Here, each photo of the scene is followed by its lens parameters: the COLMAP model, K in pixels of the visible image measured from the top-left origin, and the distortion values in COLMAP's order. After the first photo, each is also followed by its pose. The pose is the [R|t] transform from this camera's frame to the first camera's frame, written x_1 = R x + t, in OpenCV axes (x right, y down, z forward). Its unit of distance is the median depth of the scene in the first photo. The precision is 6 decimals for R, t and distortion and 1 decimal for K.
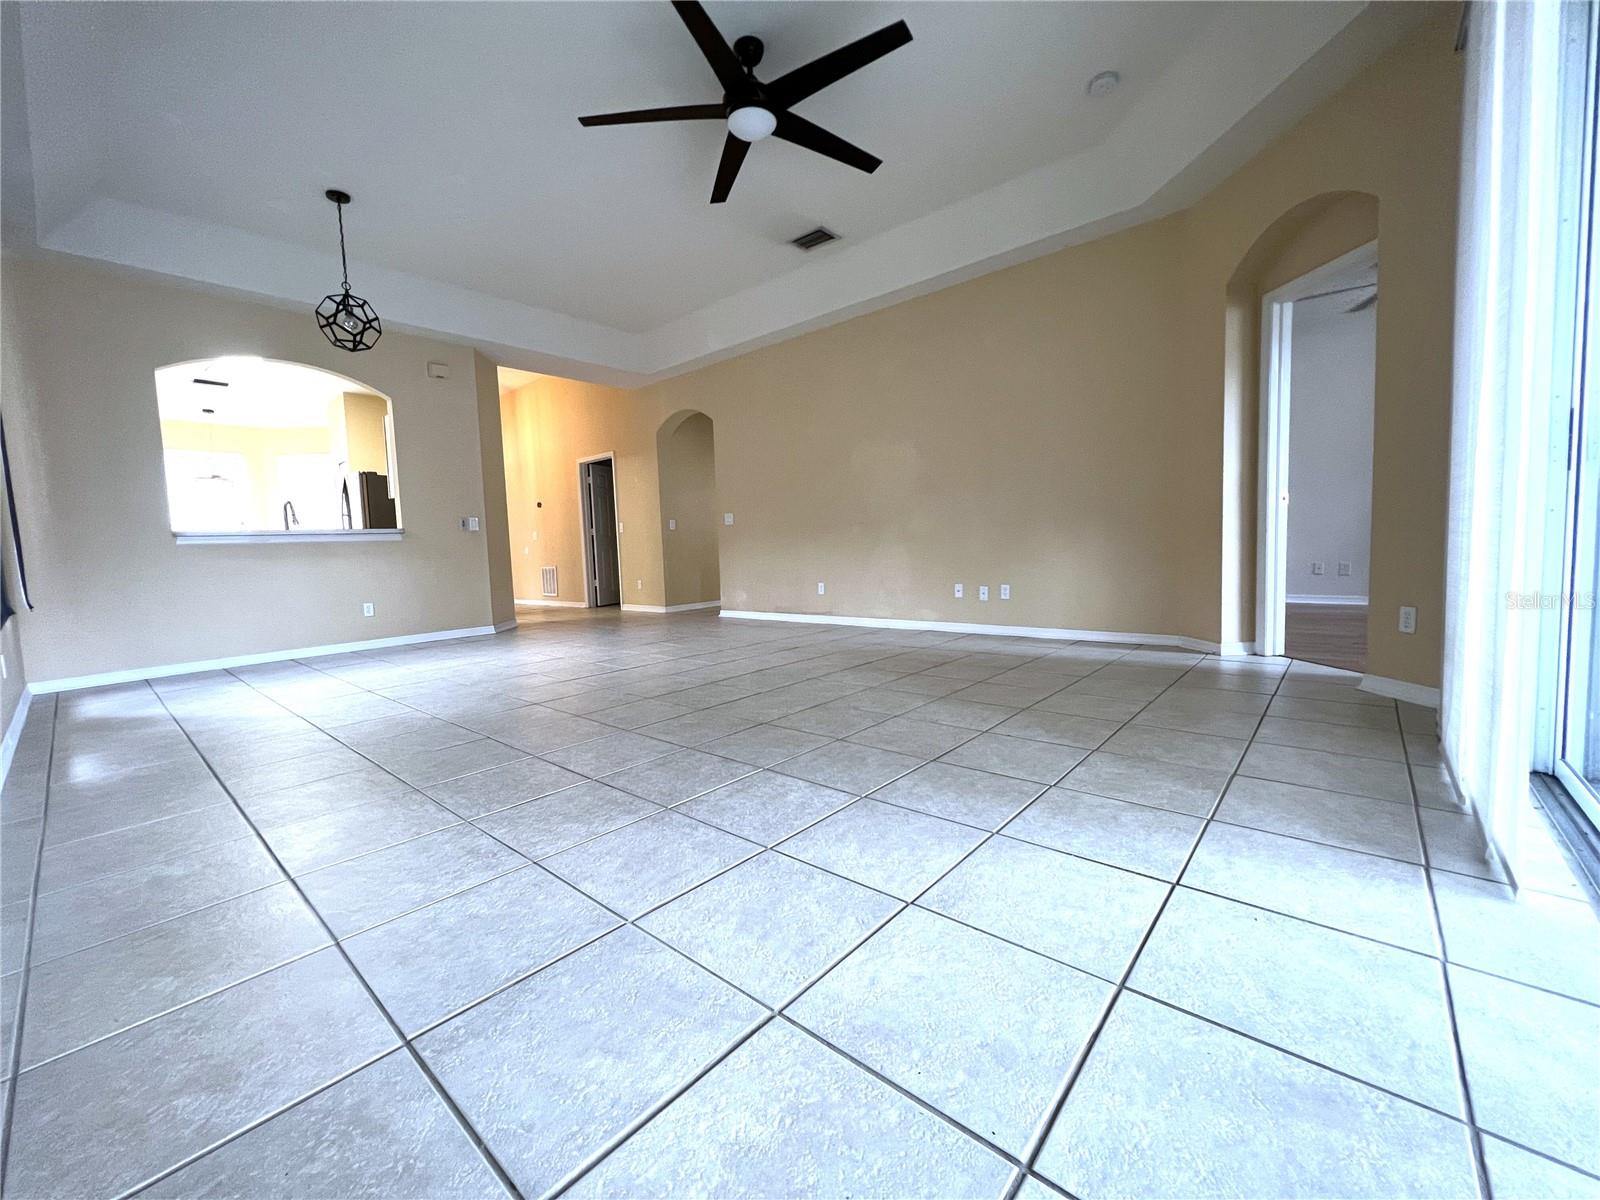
lens RADIAL K [[633.8, 0, 798.1], [0, 633.8, 592.7], [0, 0, 1]] dist [-0.000465, 0.000093]
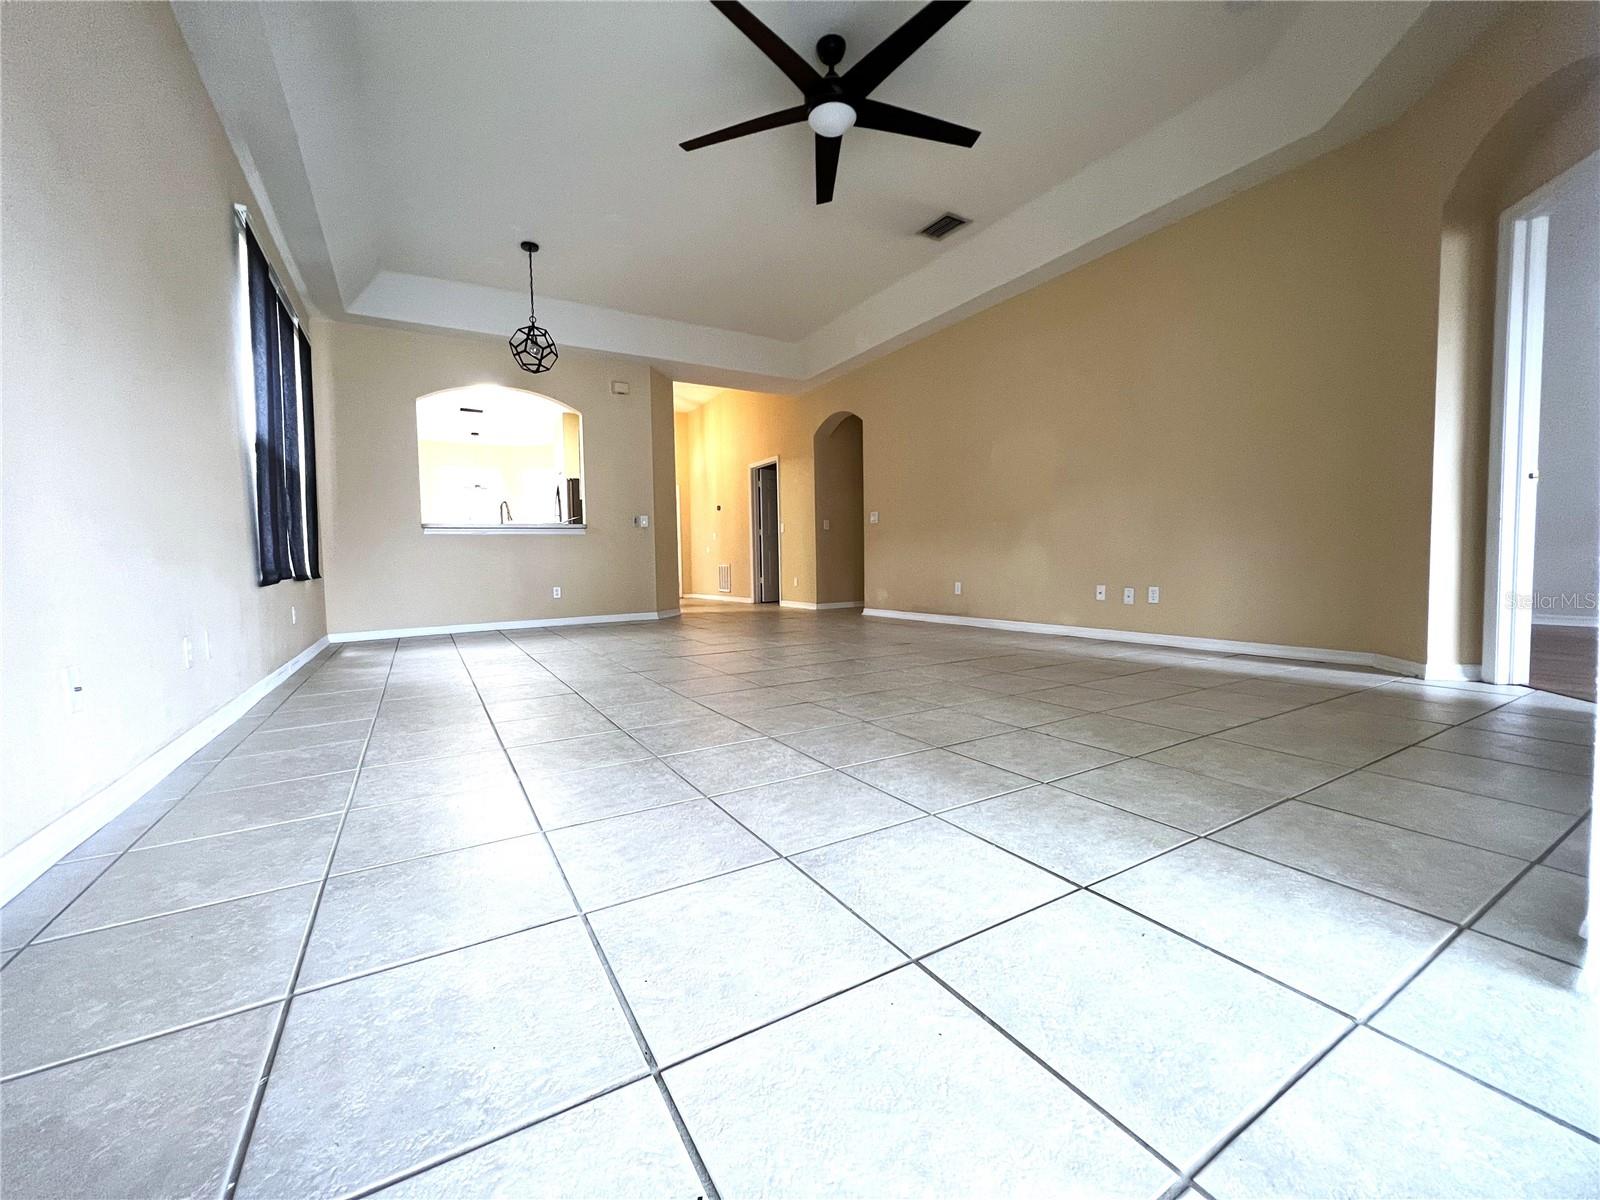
lens RADIAL K [[633.8, 0, 793.9], [0, 633.8, 589.6], [0, 0, 1]] dist [-0.000465, 0.000093]
pose [[0.950747, 0.033280, -0.308175, 0.164786], [-0.038645, 0.999189, -0.011321, 0.027500], [0.307548, 0.022673, 0.951262, 0.016750]]
